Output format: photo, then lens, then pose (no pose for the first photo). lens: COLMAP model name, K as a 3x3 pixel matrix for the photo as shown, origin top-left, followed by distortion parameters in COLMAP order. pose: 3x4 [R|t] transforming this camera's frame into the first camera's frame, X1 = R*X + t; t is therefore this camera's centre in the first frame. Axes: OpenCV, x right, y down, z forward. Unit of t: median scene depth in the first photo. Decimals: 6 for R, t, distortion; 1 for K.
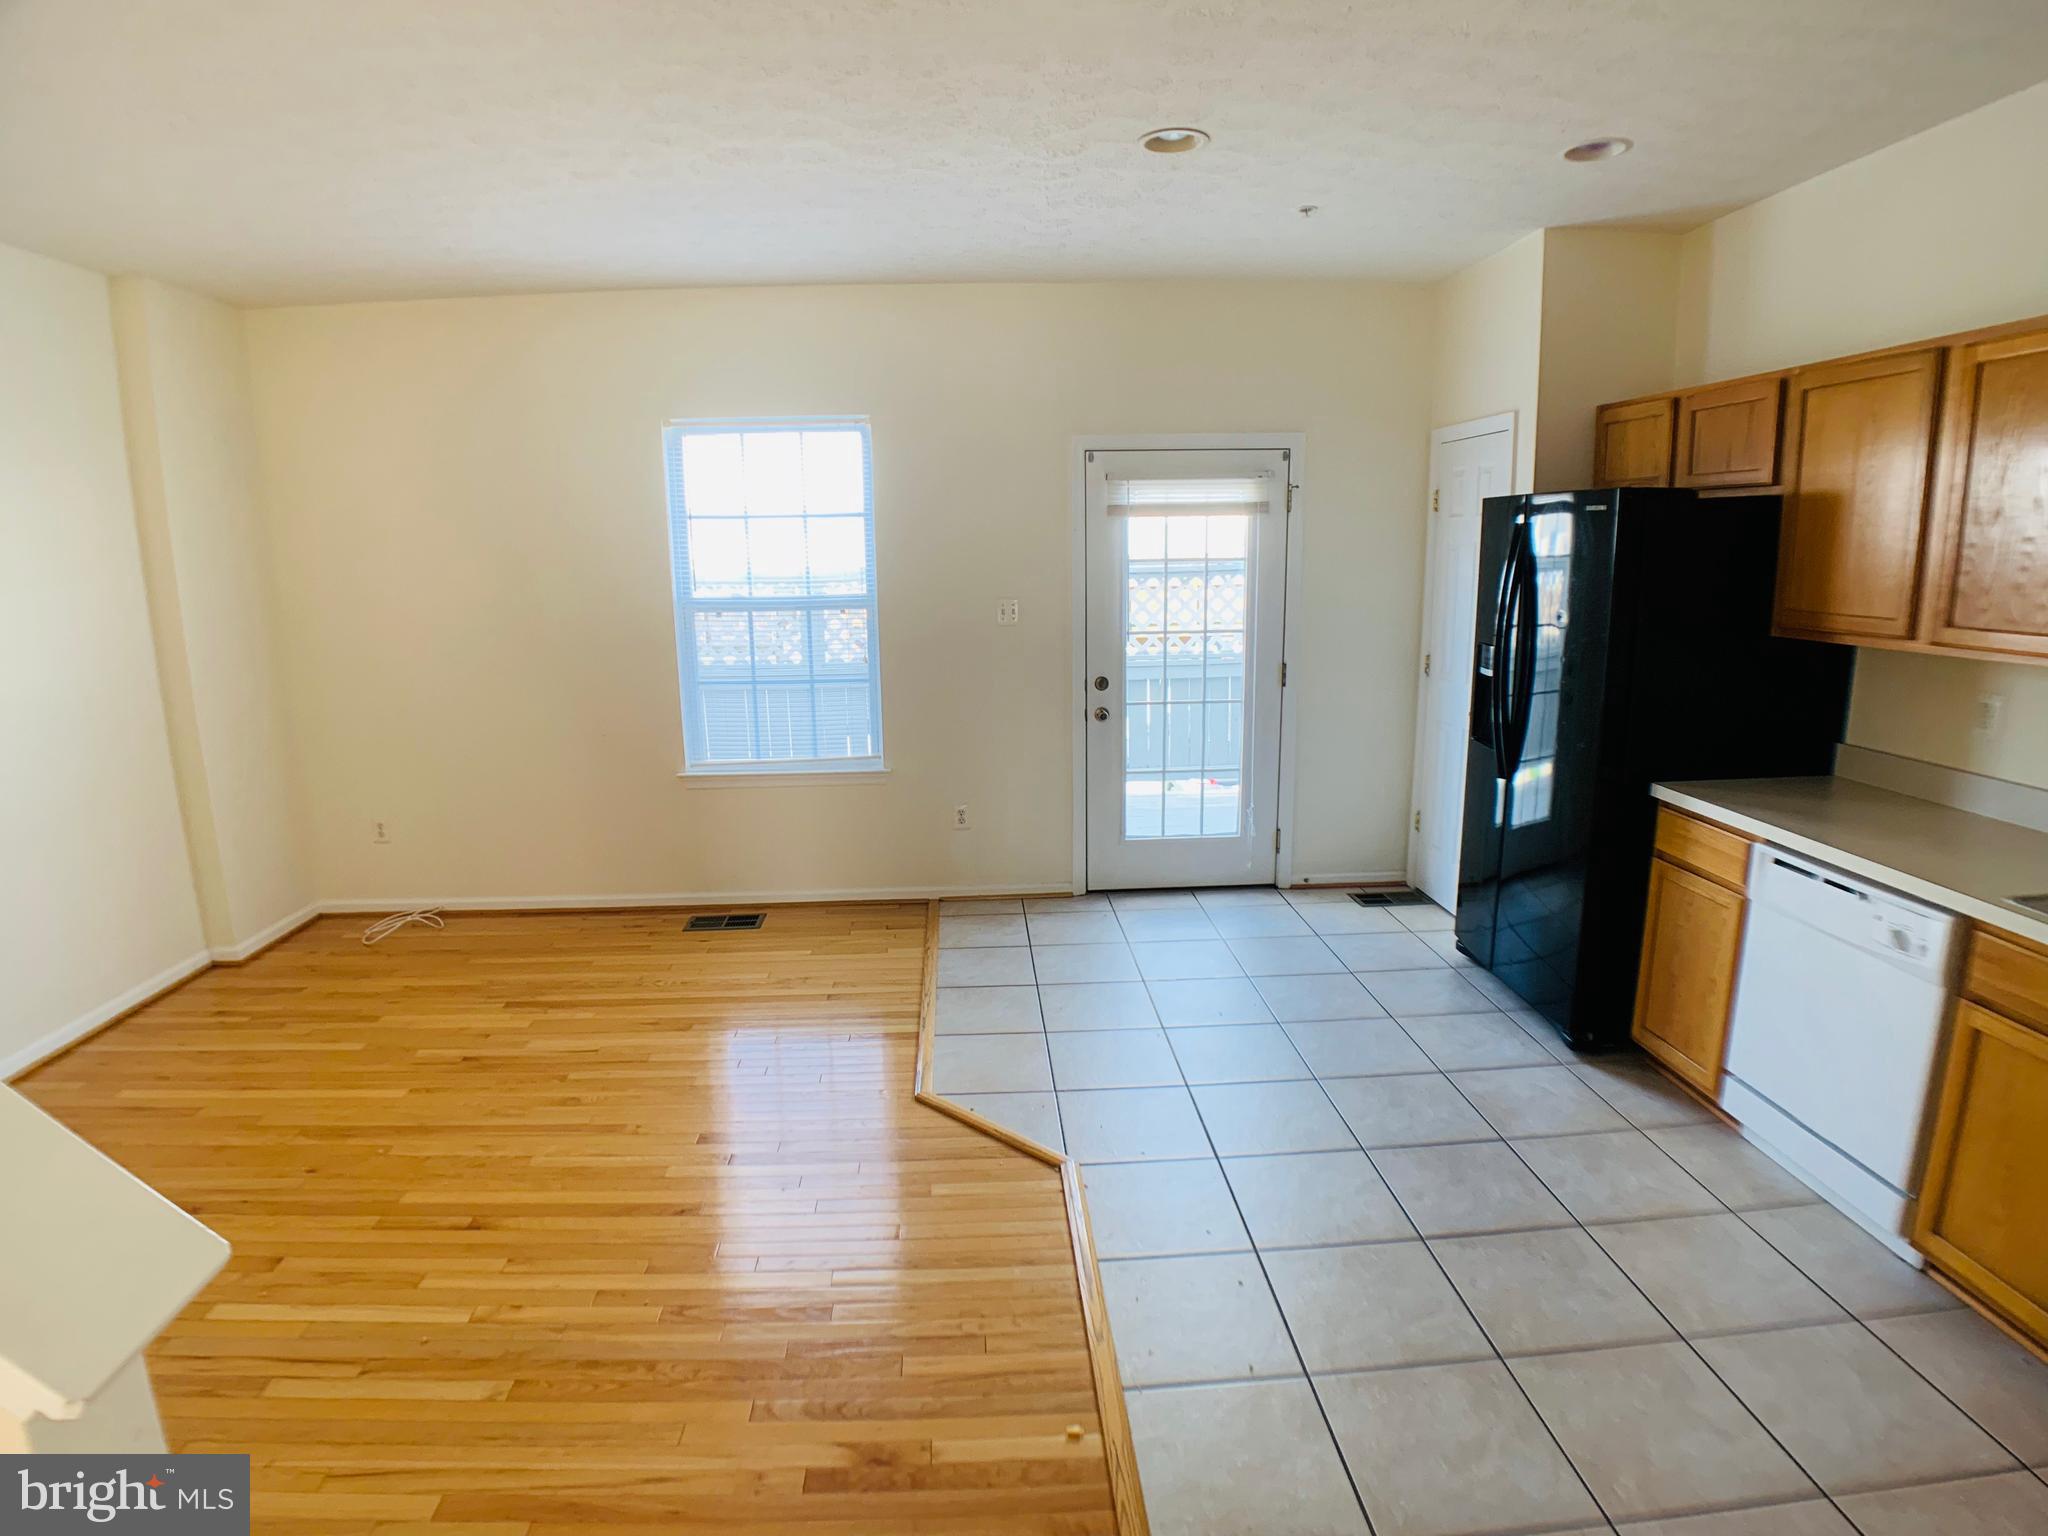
lens RADIAL K [[1078.7, 0, 1014.5], [0, 1078.7, 769.0], [0, 0, 1]] dist [-0.081483, 0.000607]
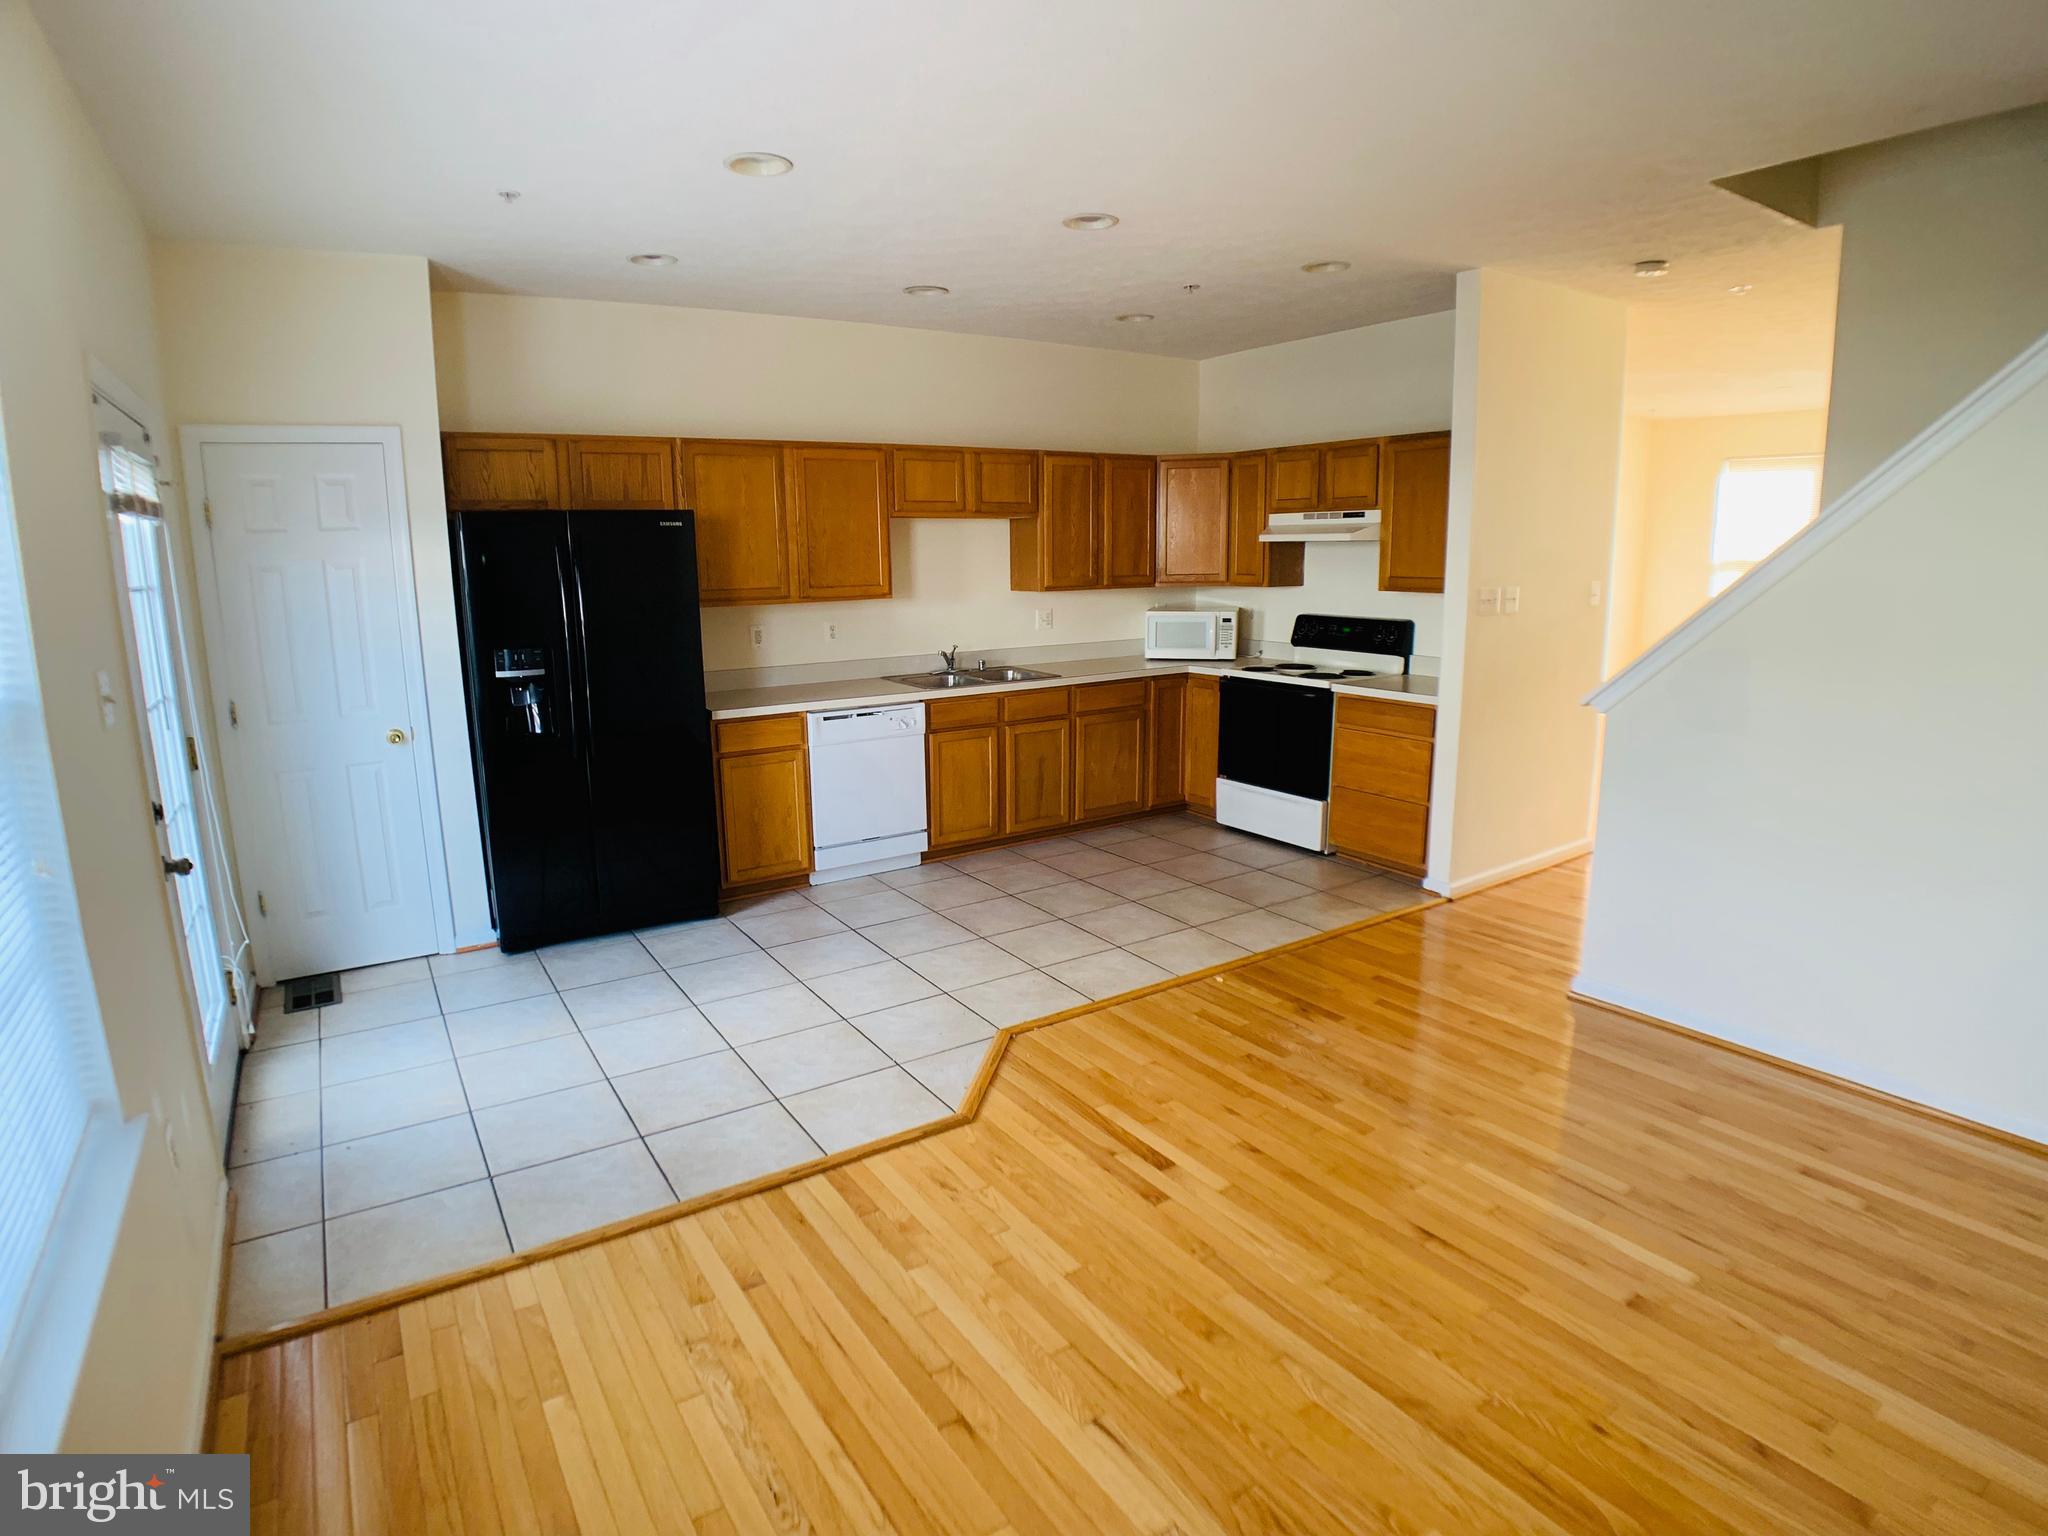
lens RADIAL K [[1078.7, 0, 1014.5], [0, 1078.7, 769.0], [0, 0, 1]] dist [-0.081483, 0.000607]
pose [[-0.514587, -0.144154, 0.845234, -1.040350], [0.190411, 0.941940, 0.276572, -0.284473], [-0.836029, 0.303262, -0.457261, 1.575851]]
